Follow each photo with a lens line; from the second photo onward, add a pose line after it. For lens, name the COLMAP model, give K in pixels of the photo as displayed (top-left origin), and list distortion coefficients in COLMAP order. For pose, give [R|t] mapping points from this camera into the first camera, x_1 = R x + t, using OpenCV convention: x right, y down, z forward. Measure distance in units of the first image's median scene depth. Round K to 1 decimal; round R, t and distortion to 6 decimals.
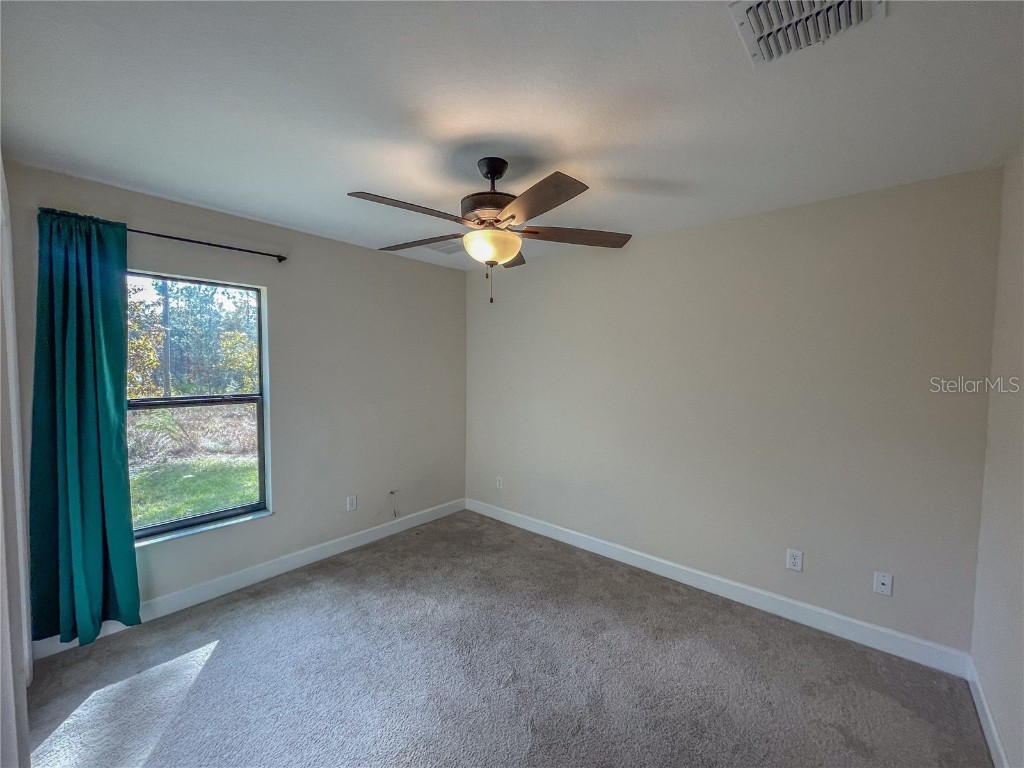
lens RADIAL K [[413.0, 0, 514.5], [0, 413.0, 384.9], [0, 0, 1]] dist [-0.000213, -0.000047]
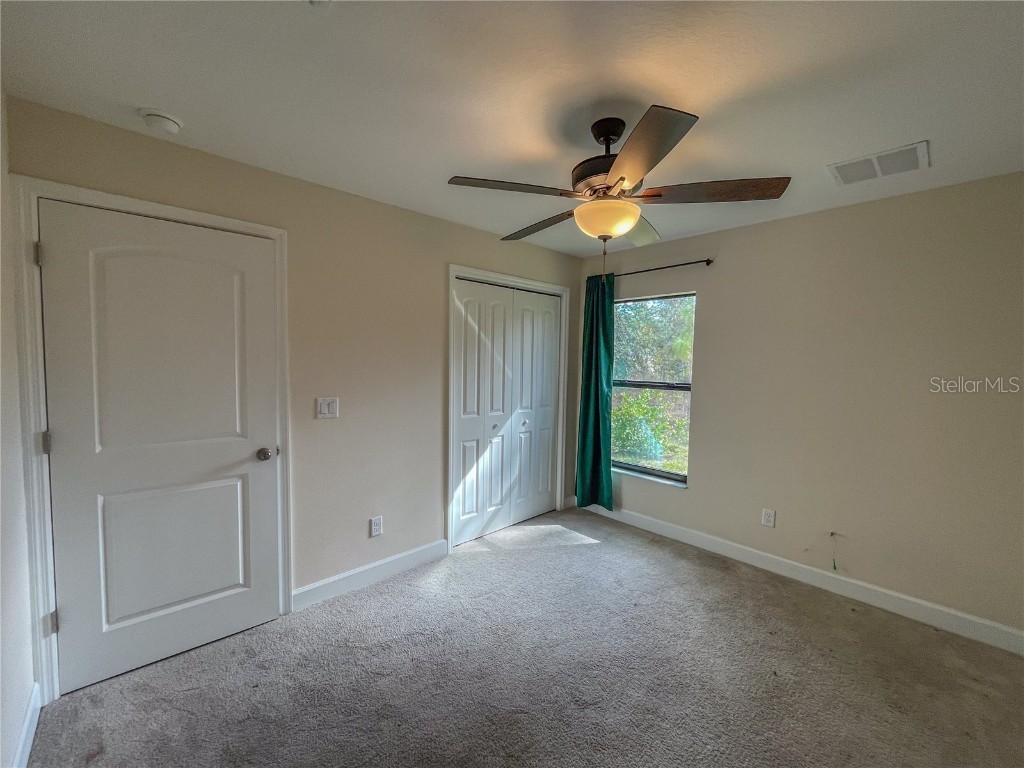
lens RADIAL K [[413.0, 0, 514.5], [0, 413.0, 384.9], [0, 0, 1]] dist [-0.000213, -0.000047]
pose [[-0.112100, 0.046606, -0.992603, 0.671632], [-0.063797, 0.996501, 0.053994, -0.007351], [0.991647, 0.069378, -0.108735, 0.705491]]
